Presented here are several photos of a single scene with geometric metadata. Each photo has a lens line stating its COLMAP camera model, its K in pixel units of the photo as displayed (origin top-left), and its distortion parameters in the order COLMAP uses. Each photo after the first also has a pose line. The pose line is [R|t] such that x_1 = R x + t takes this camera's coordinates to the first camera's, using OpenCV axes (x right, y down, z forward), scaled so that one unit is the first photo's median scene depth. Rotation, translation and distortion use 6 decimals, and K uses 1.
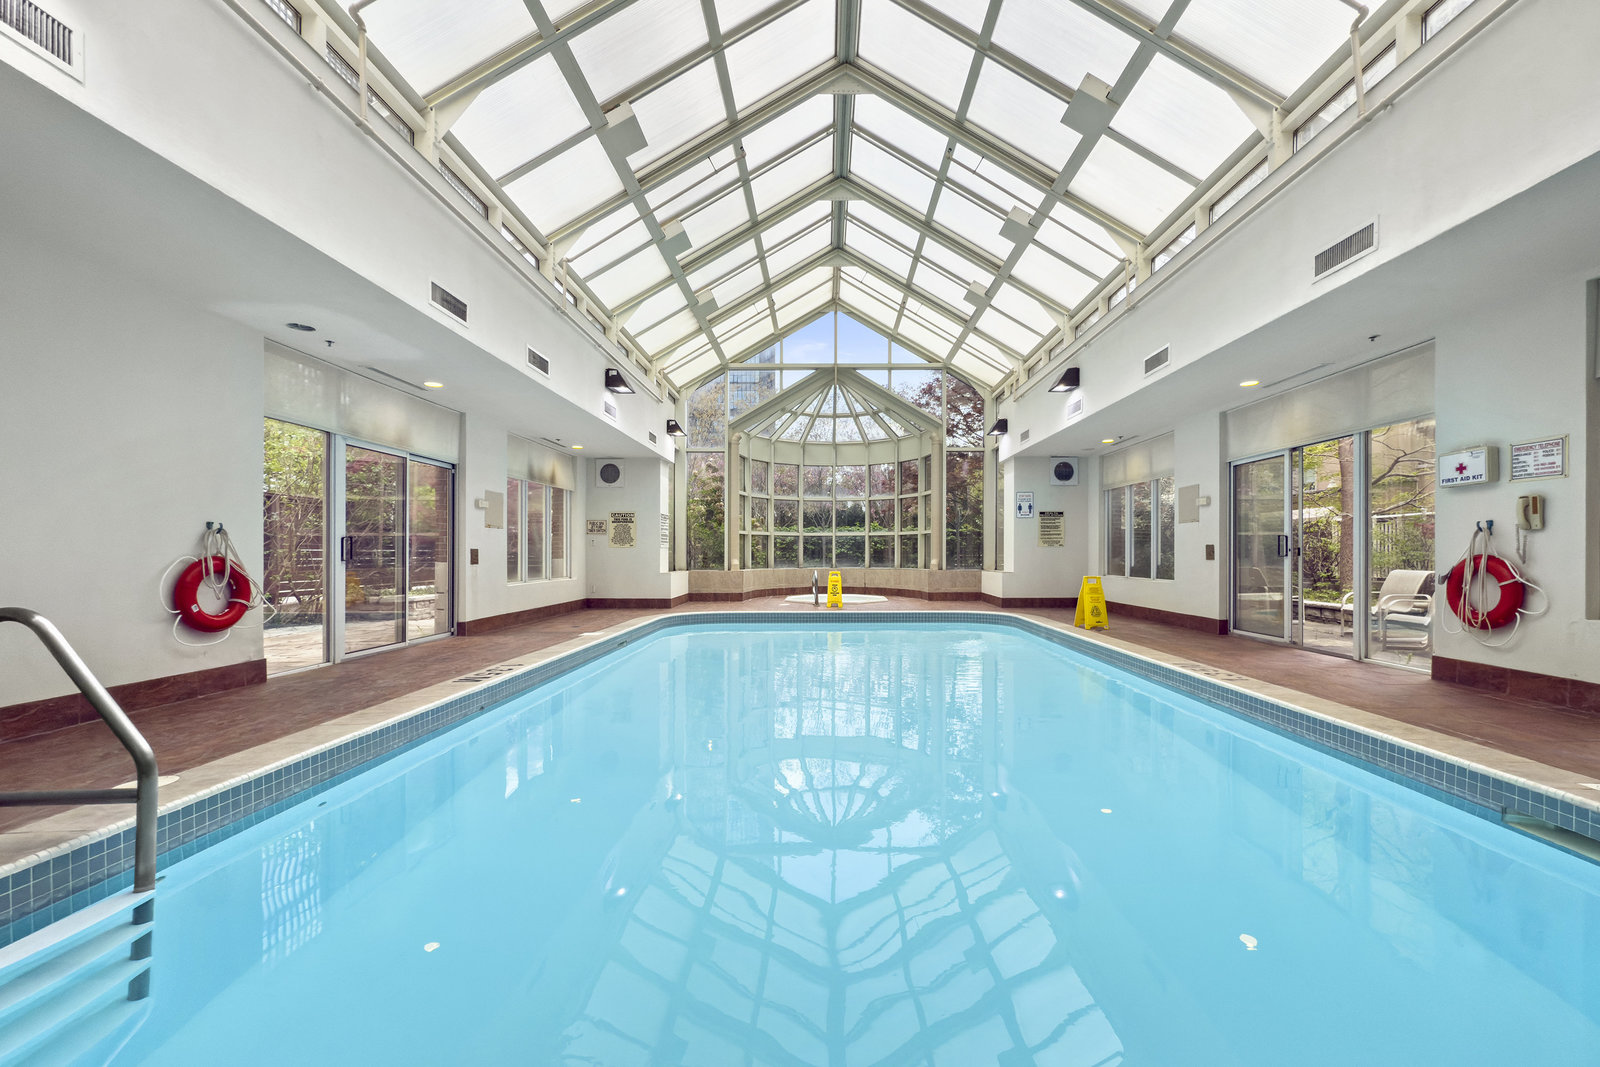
lens RADIAL K [[646.2, 0, 803.9], [0, 646.2, 538.2], [0, 0, 1]] dist [0.002148, 0.000411]
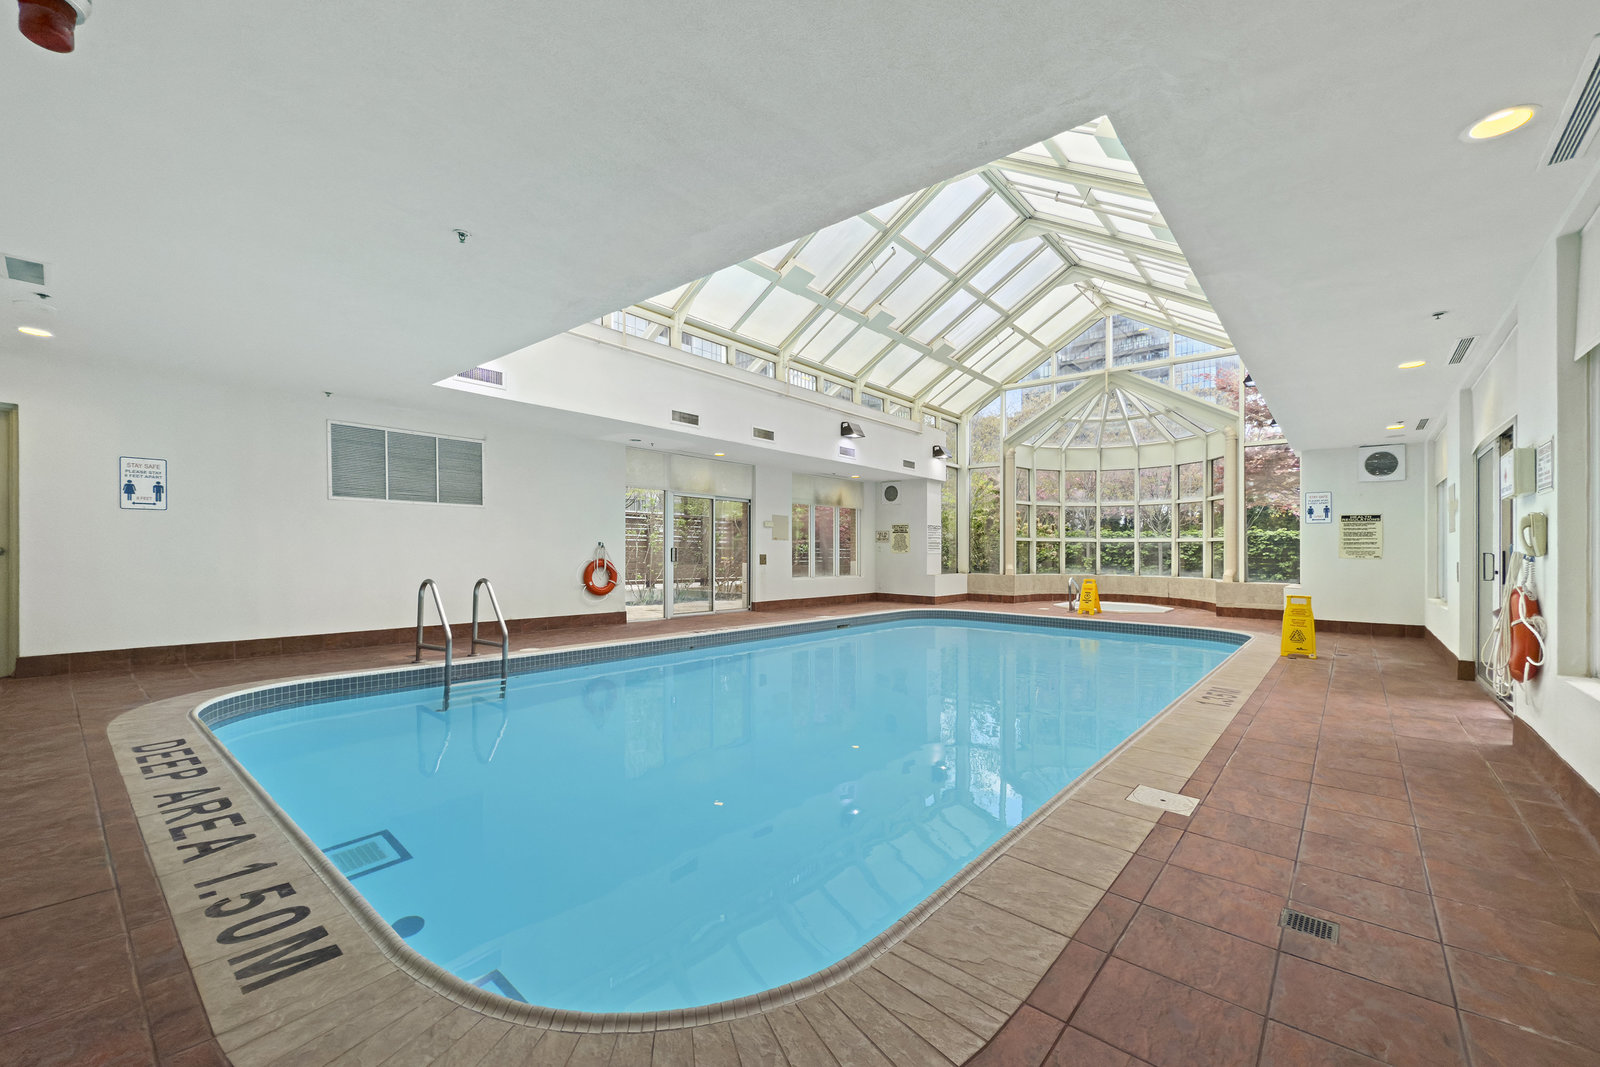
lens RADIAL K [[646.2, 0, 798.7], [0, 646.2, 540.6], [0, 0, 1]] dist [0.002148, 0.000411]
pose [[0.763057, -0.000370, -0.646331, 0.370574], [0.003594, 0.999987, 0.003671, -0.014683], [0.646321, -0.005124, 0.763048, -0.068852]]
